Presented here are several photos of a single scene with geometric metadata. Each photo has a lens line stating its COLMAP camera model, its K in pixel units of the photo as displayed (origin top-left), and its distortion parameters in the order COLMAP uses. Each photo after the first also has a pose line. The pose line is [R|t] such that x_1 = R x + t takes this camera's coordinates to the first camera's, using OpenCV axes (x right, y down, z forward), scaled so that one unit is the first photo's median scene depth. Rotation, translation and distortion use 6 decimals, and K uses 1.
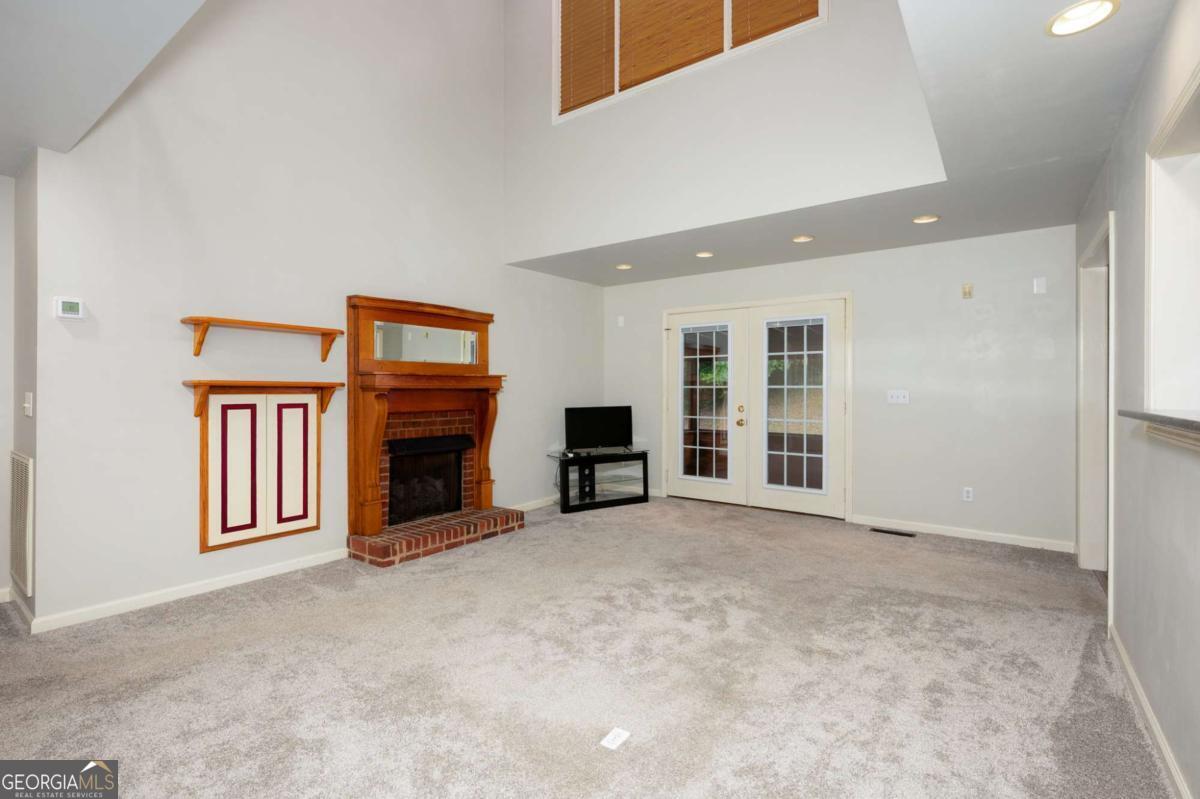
lens RADIAL K [[543.0, 0, 597.1], [0, 543.0, 389.5], [0, 0, 1]] dist [0.000948, 0.000159]
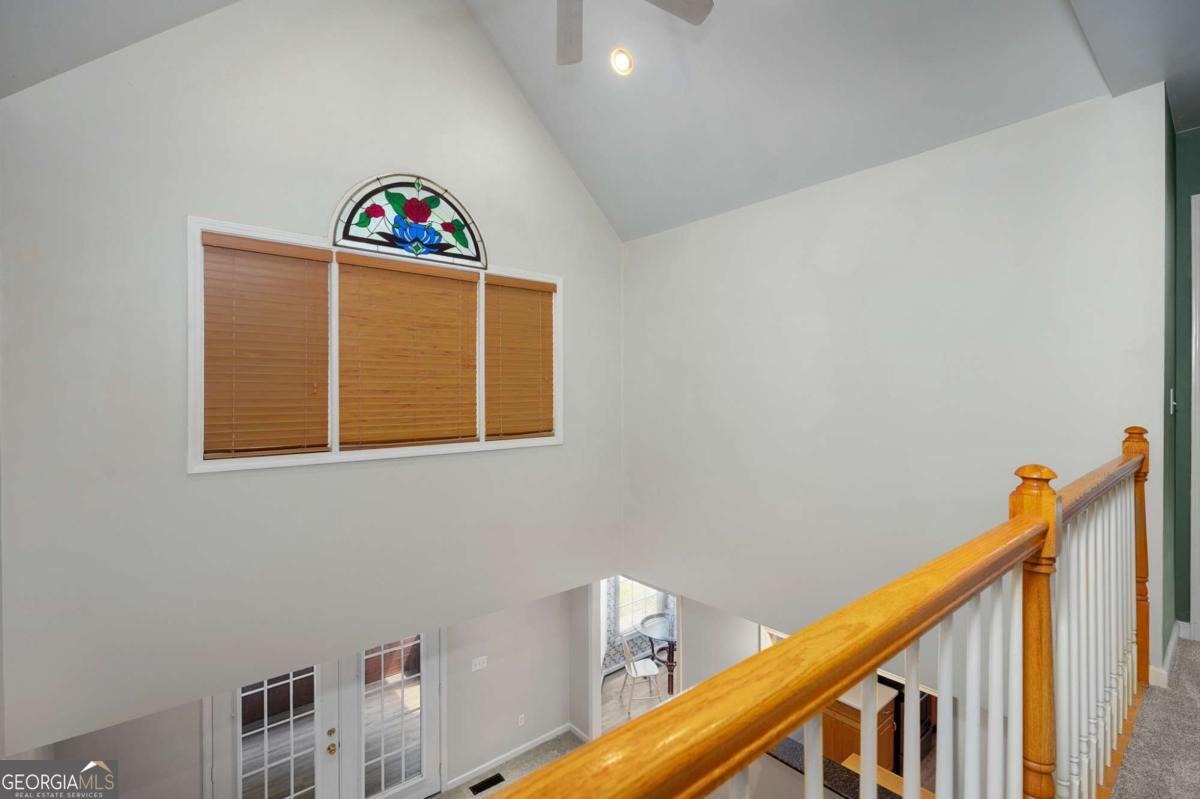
lens RADIAL K [[543.0, 0, 594.6], [0, 543.0, 403.4], [0, 0, 1]] dist [0.000948, 0.000159]
pose [[0.241676, -0.014260, 0.970252, -0.560059], [0.007241, 0.999891, 0.012892, -0.601485], [-0.970330, 0.003910, 0.241753, 0.487747]]
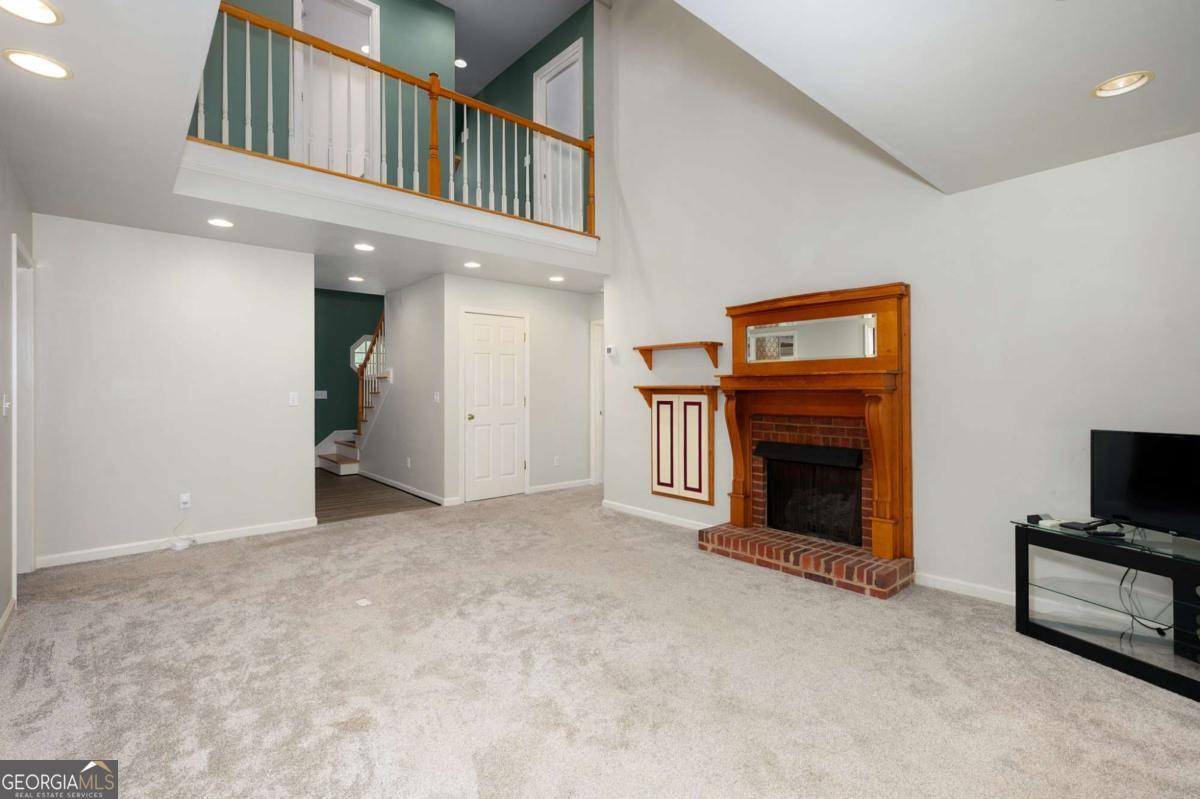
lens RADIAL K [[543.0, 0, 594.4], [0, 543.0, 390.1], [0, 0, 1]] dist [0.000948, 0.000159]
pose [[-0.202079, -0.001493, -0.979368, 0.644020], [0.000196, 0.999999, -0.001565, -0.000383], [0.979369, -0.000508, -0.202079, 0.862475]]
